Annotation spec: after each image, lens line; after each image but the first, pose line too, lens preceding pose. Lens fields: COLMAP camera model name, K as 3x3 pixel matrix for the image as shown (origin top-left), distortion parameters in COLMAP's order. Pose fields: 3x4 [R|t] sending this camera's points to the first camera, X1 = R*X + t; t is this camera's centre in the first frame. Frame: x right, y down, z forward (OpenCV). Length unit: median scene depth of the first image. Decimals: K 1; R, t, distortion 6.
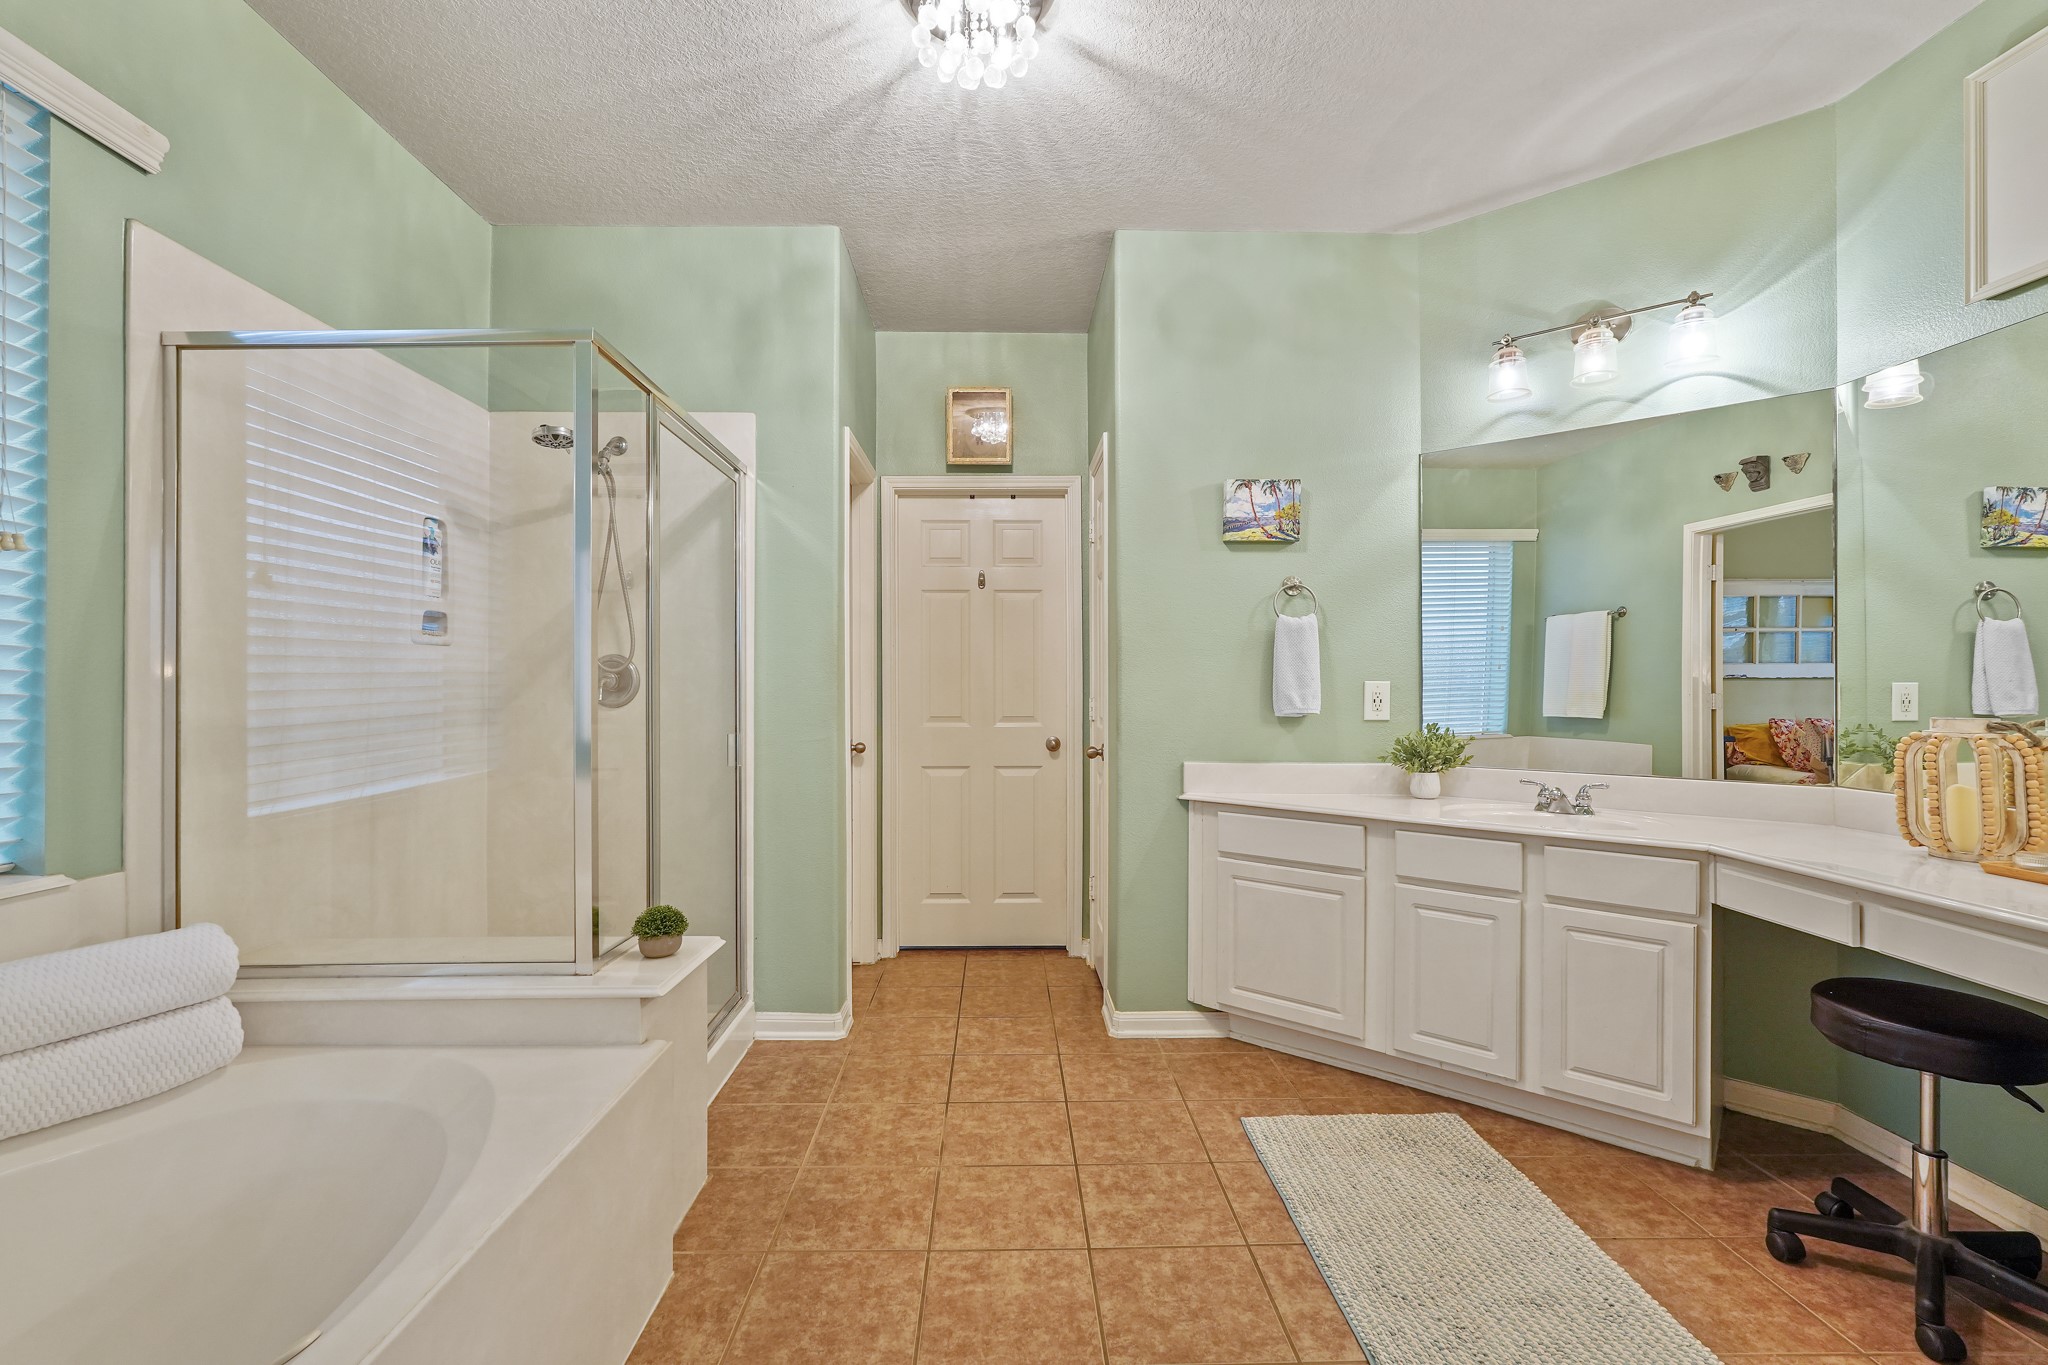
lens RADIAL K [[914.4, 0, 1017.3], [0, 914.4, 678.4], [0, 0, 1]] dist [-0.001010, 0.003697]
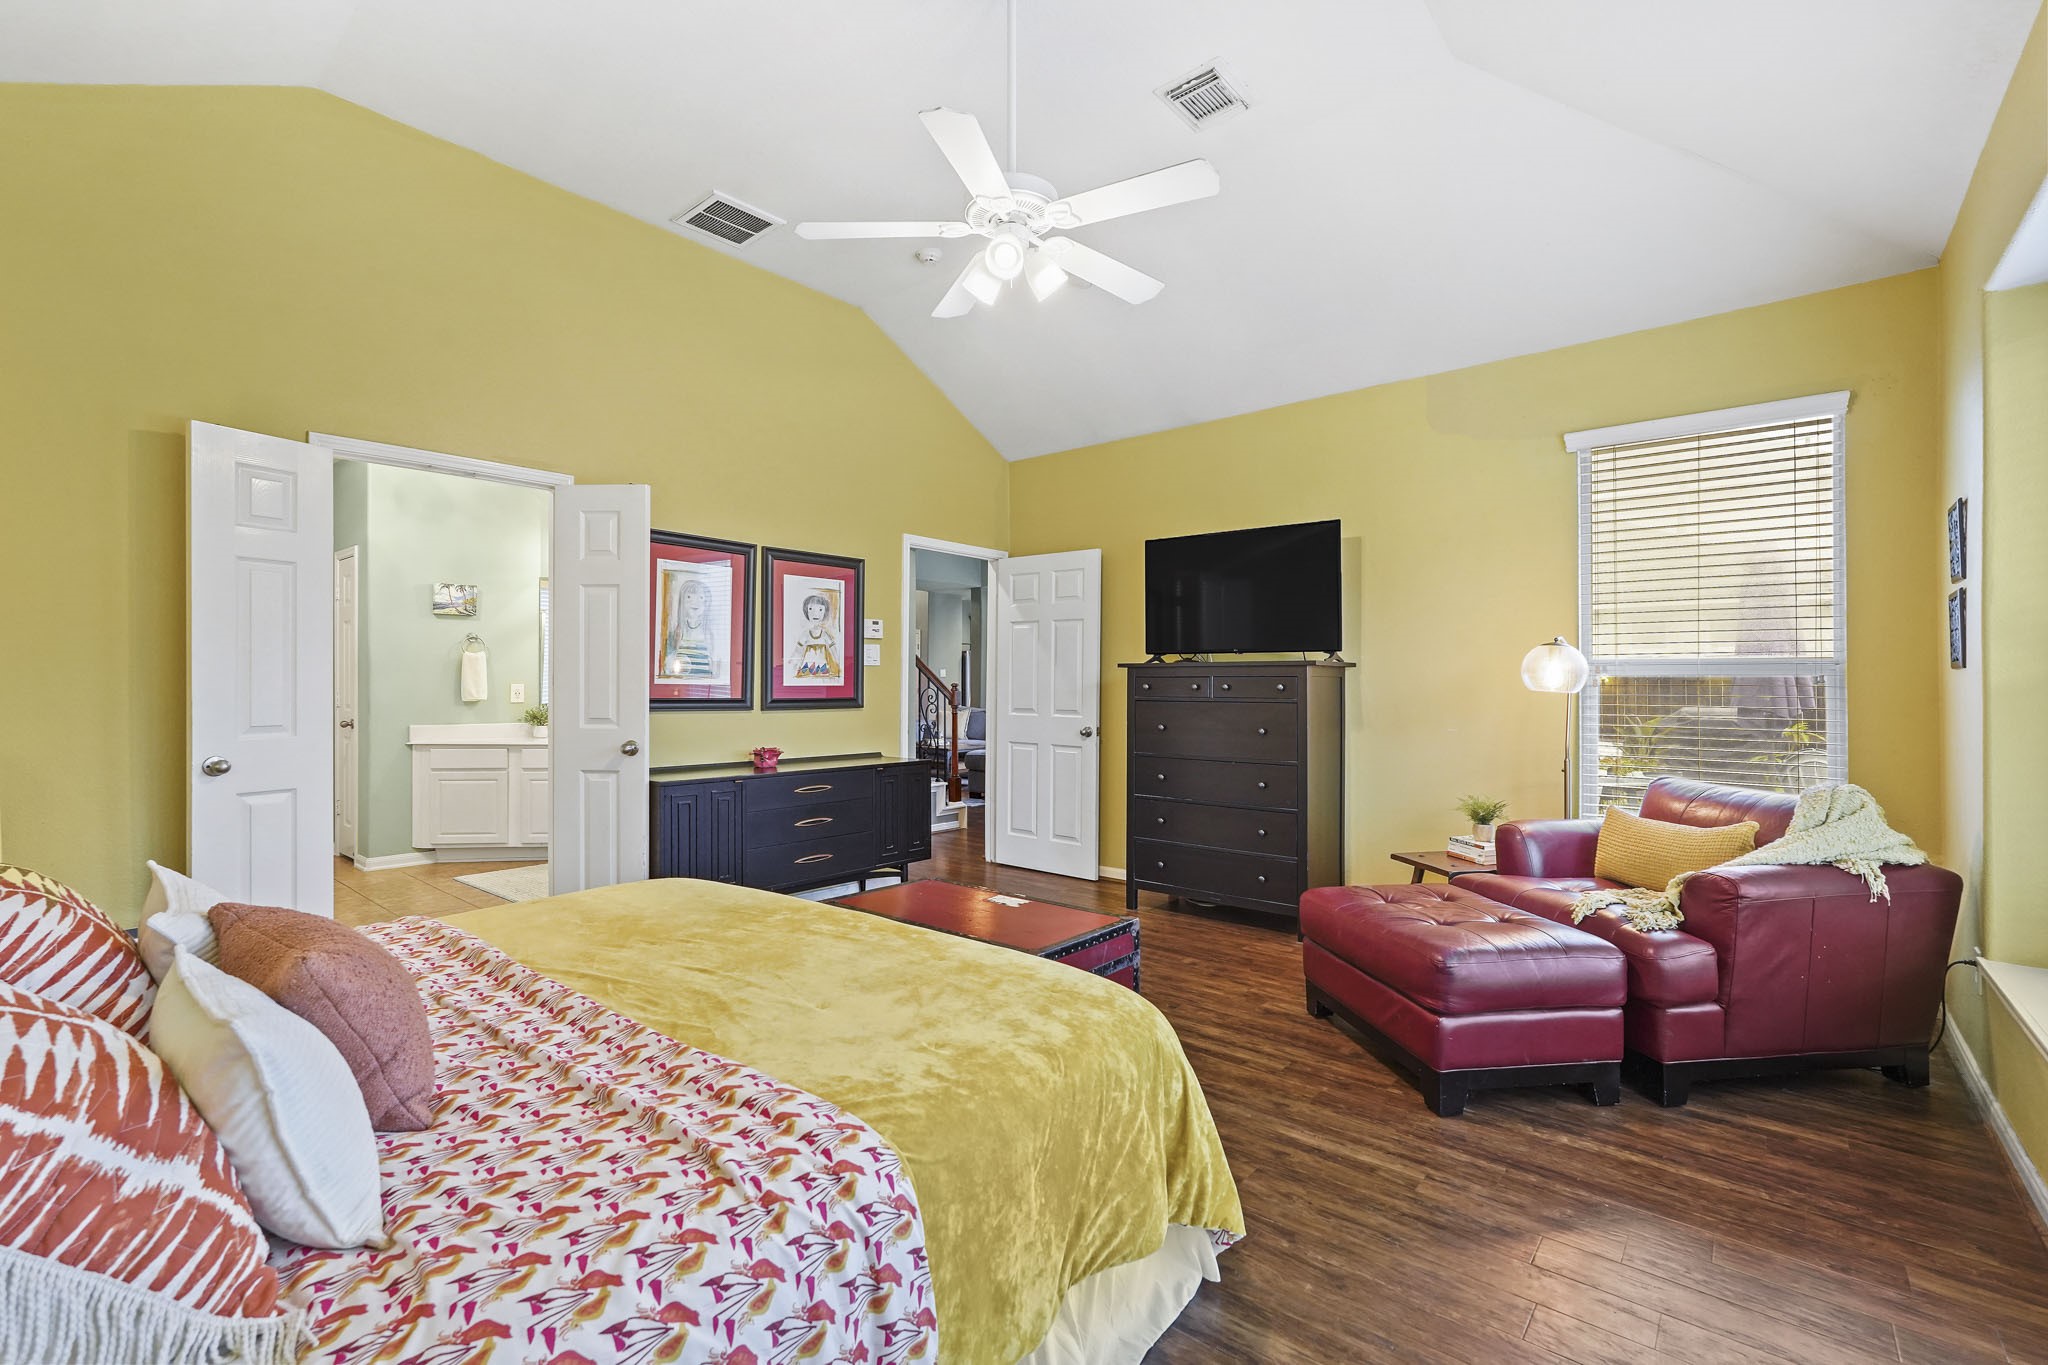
lens RADIAL K [[914.4, 0, 1022.4], [0, 914.4, 674.4], [0, 0, 1]] dist [-0.001010, 0.003697]
pose [[0.668838, 0.003043, 0.743402, -0.397357], [0.000230, 0.999991, -0.004300, -0.009013], [-0.743408, 0.003047, 0.668831, -1.285809]]
